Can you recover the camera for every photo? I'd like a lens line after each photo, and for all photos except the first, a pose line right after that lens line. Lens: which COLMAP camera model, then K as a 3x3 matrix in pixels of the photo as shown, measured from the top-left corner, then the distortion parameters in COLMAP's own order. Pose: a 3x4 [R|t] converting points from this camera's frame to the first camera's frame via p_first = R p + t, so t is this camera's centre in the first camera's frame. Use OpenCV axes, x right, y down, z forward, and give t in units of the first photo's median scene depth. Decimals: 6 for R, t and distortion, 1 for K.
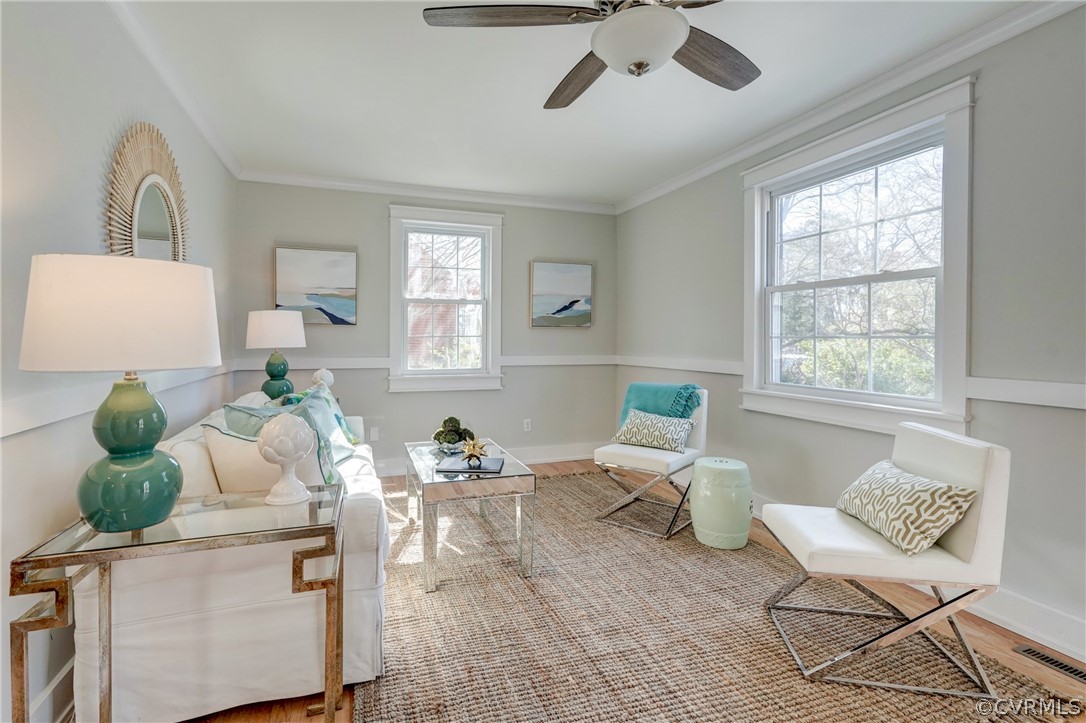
lens RADIAL K [[505.4, 0, 533.2], [0, 505.4, 341.9], [0, 0, 1]] dist [0.003111, 0.007144]
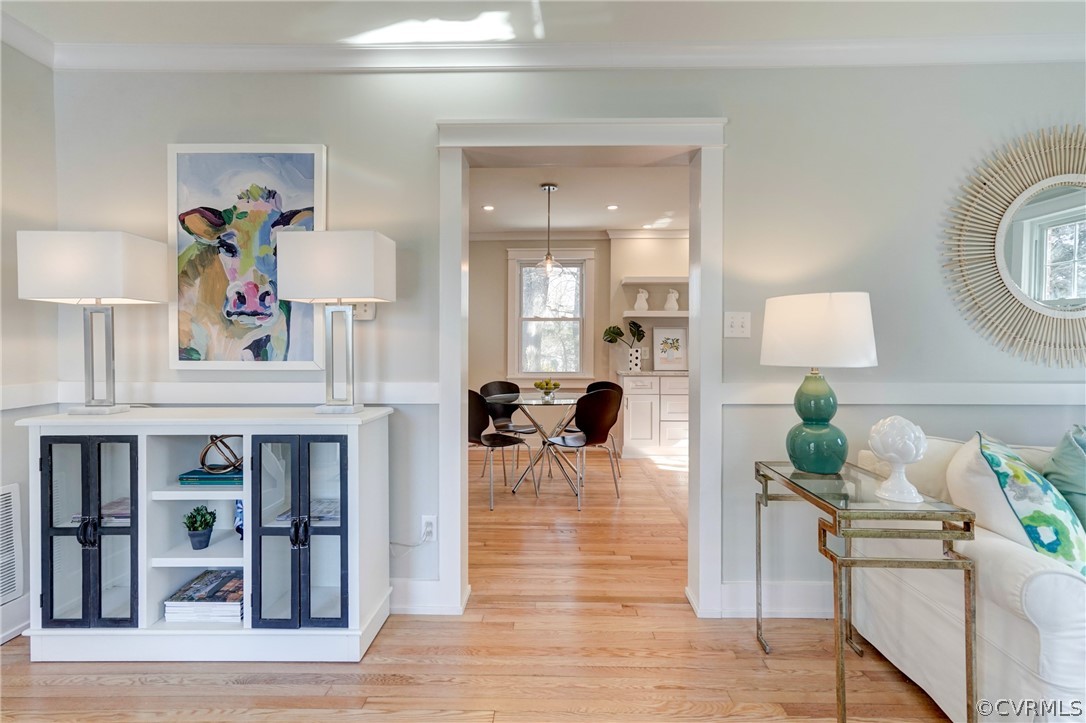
lens RADIAL K [[505.4, 0, 537.2], [0, 505.4, 354.0], [0, 0, 1]] dist [0.003111, 0.007144]
pose [[-0.368845, 0.006660, -0.929467, 0.385794], [-0.010422, 0.999882, 0.011300, 0.003109], [0.929433, 0.013855, -0.368732, 0.337397]]
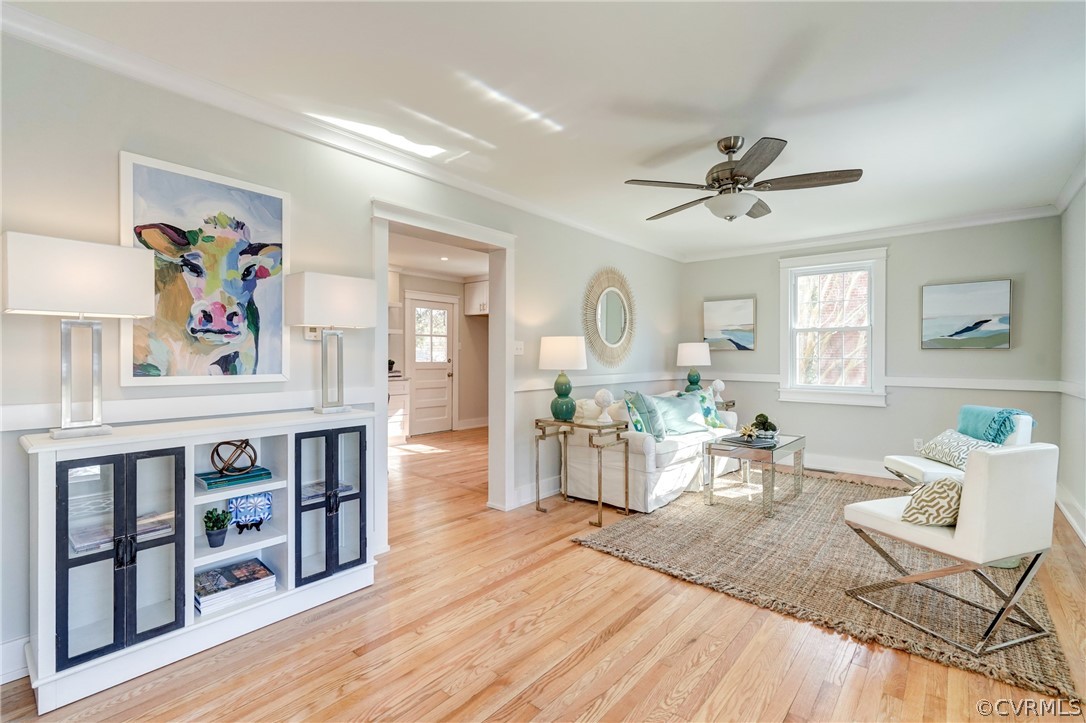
lens RADIAL K [[505.4, 0, 531.4], [0, 505.4, 362.2], [0, 0, 1]] dist [0.003111, 0.007144]
pose [[0.482395, 0.007910, -0.875918, 0.805919], [-0.008429, 0.999955, 0.004387, -0.002309], [0.875913, 0.005267, 0.482440, -0.298032]]
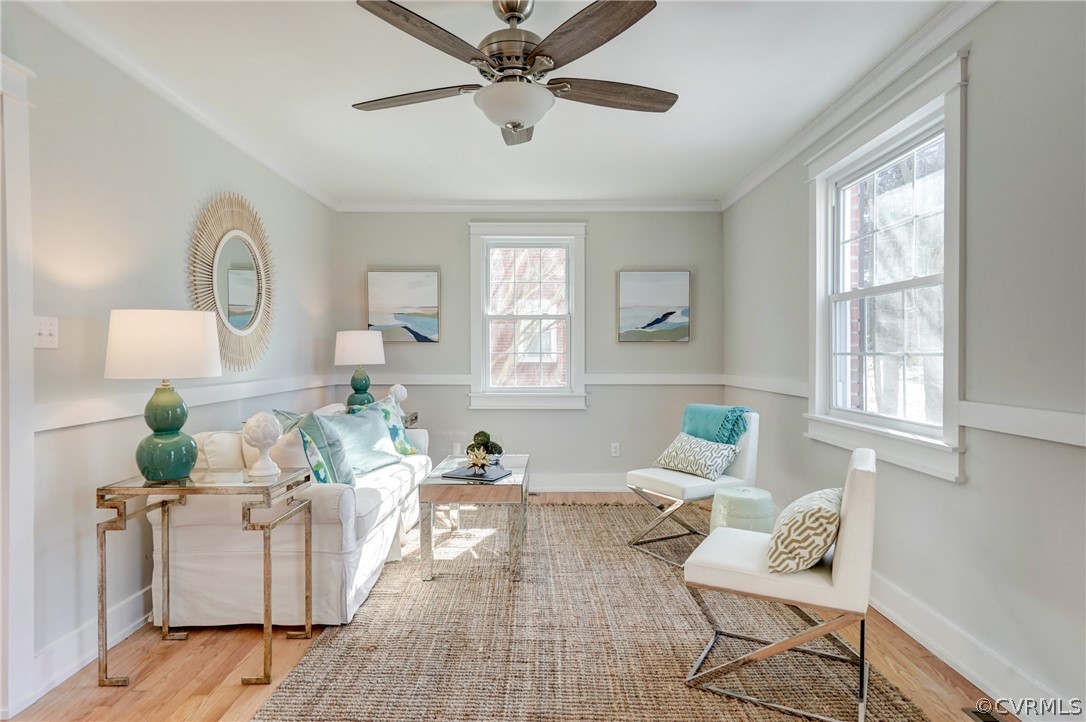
lens RADIAL K [[630.8, 0, 550.0], [0, 630.8, 359.3], [0, 0, 1]] dist [0.023339, 0.003718]
pose [[0.940511, 0.000141, -0.339764, 0.419083], [0.000974, 0.999995, 0.003111, -0.004369], [0.339763, -0.003257, 0.940506, -0.185112]]
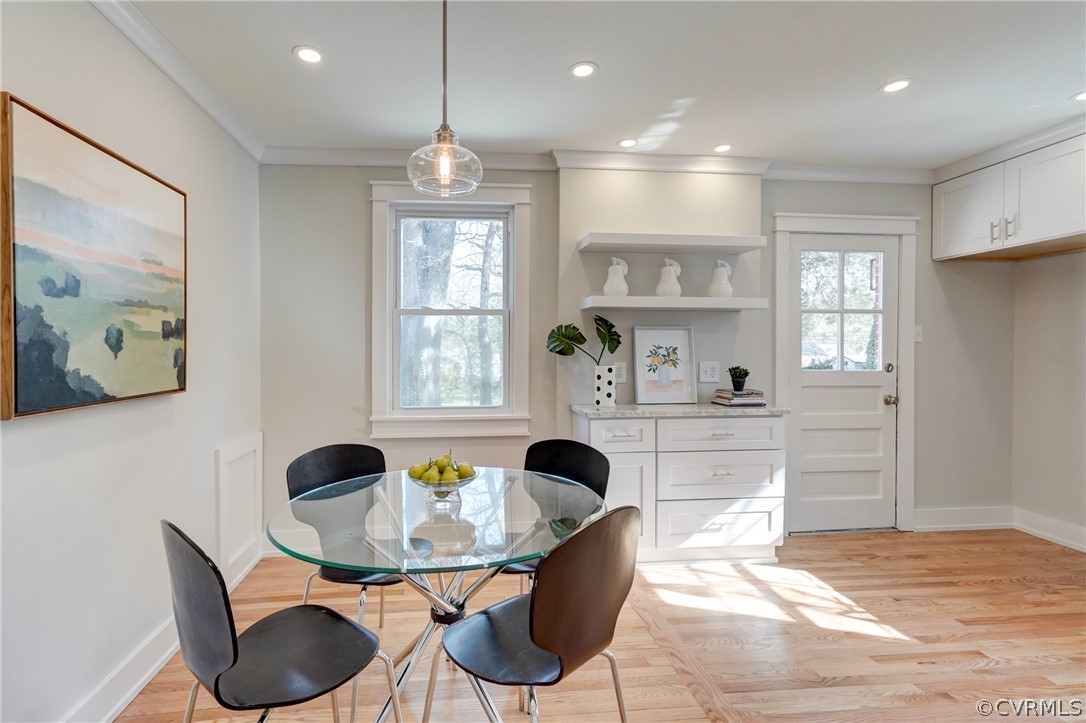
lens RADIAL K [[505.4, 0, 509.4], [0, 505.4, 348.1], [0, 0, 1]] dist [0.003111, 0.007144]
pose [[-0.235450, -0.002633, -0.971883, -0.421121], [-0.010008, 0.999950, -0.000285, -0.031550], [0.971835, 0.009660, -0.235464, 0.042529]]
